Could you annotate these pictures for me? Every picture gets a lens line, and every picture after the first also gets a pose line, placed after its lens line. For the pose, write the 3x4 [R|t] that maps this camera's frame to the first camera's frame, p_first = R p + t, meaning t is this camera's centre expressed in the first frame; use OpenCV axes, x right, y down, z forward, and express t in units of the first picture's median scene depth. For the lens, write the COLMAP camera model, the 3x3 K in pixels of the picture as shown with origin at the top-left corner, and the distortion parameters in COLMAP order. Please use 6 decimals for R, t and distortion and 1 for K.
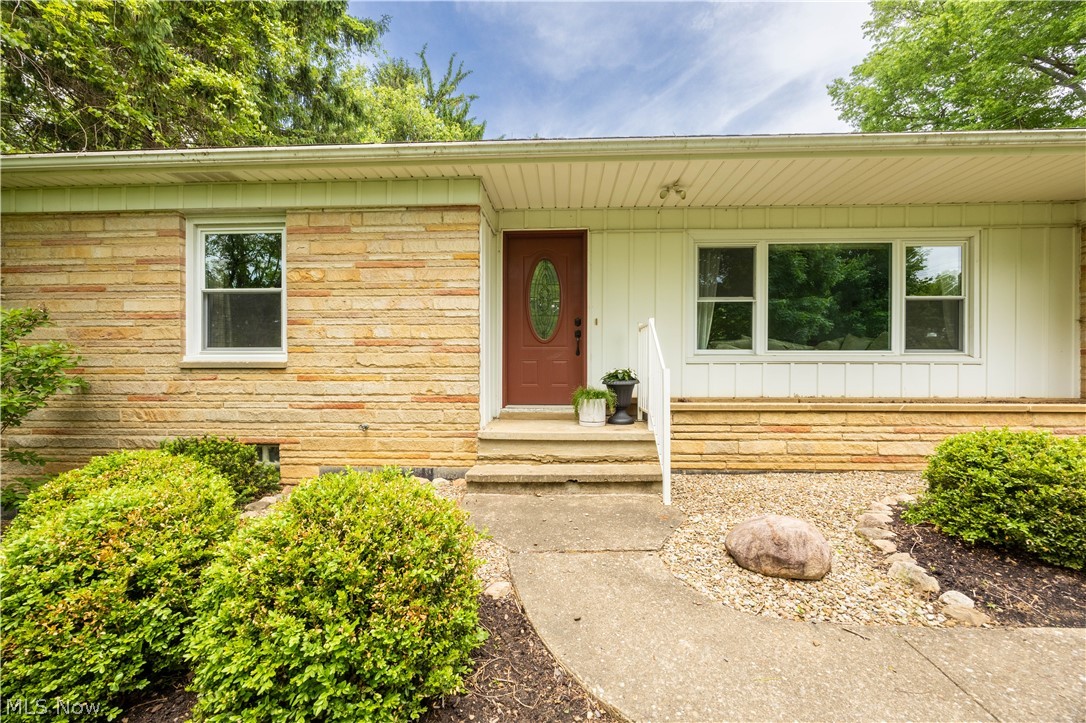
lens RADIAL K [[416.6, 0, 541.6], [0, 416.6, 359.7], [0, 0, 1]] dist [0.000964, -0.000695]
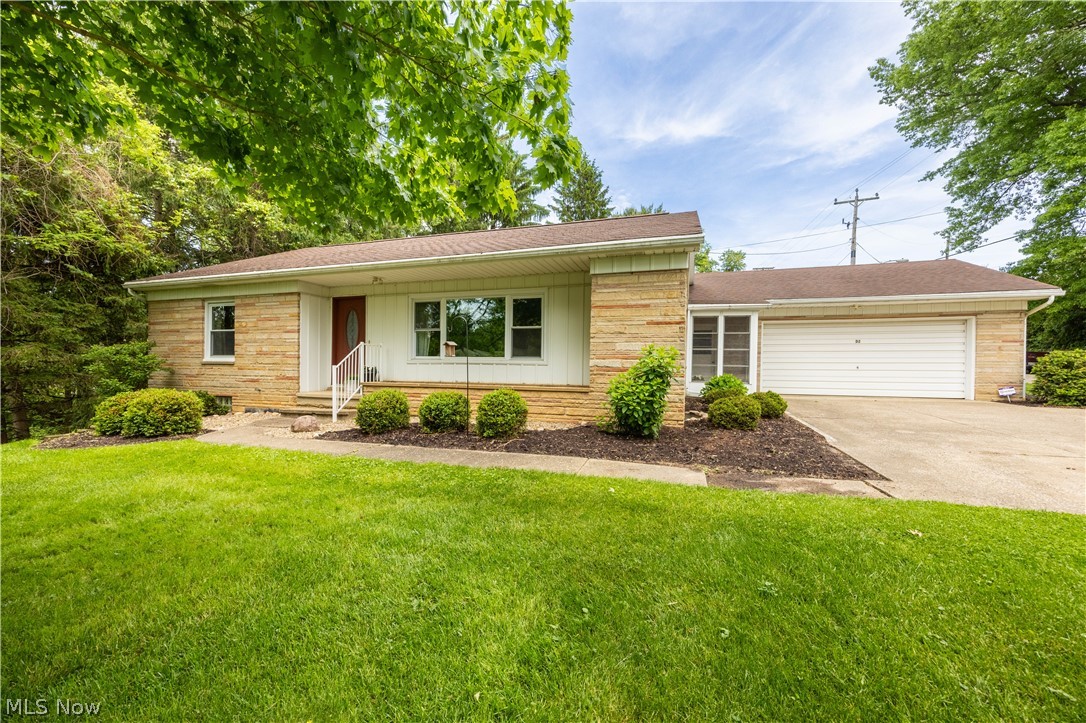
lens RADIAL K [[416.6, 0, 522.2], [0, 416.6, 352.3], [0, 0, 1]] dist [0.000964, -0.000695]
pose [[0.959686, 0.001109, -0.281073, 1.574427], [0.001136, 0.999969, 0.007824, -0.062470], [0.281073, -0.007828, 0.959655, -0.782411]]
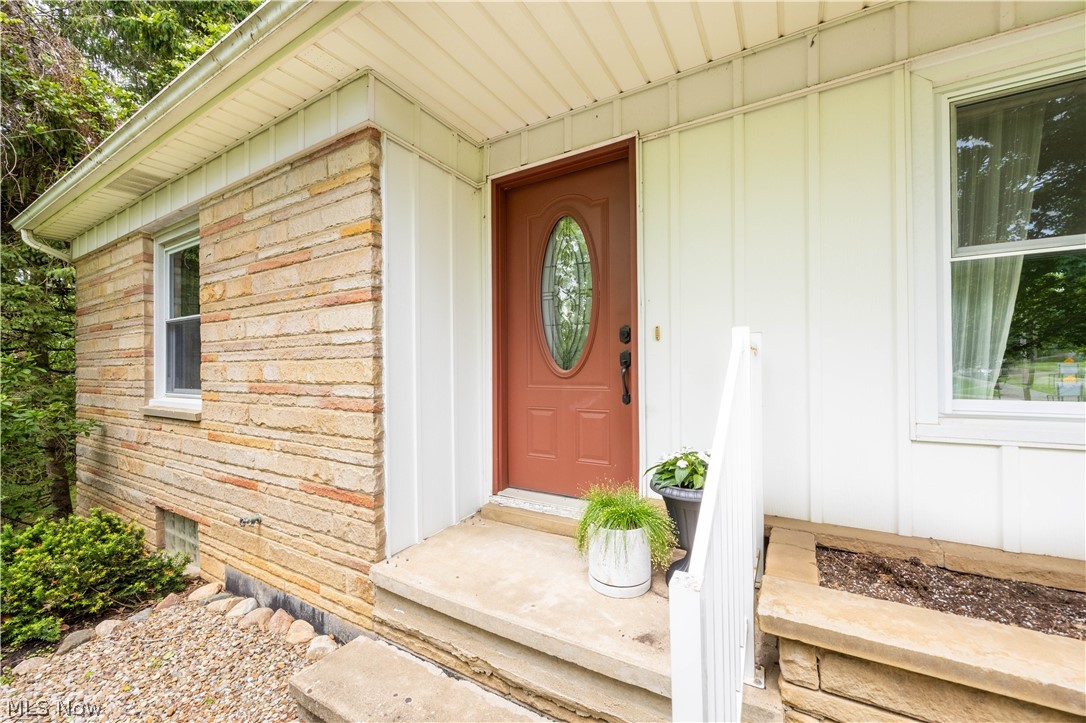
lens RADIAL K [[416.6, 0, 545.6], [0, 416.6, 360.4], [0, 0, 1]] dist [0.000964, -0.000695]
pose [[0.889115, -0.017982, -0.457330, 0.263642], [0.022235, 0.999745, 0.003917, -0.075203], [0.457143, -0.013651, 0.889288, 0.613402]]
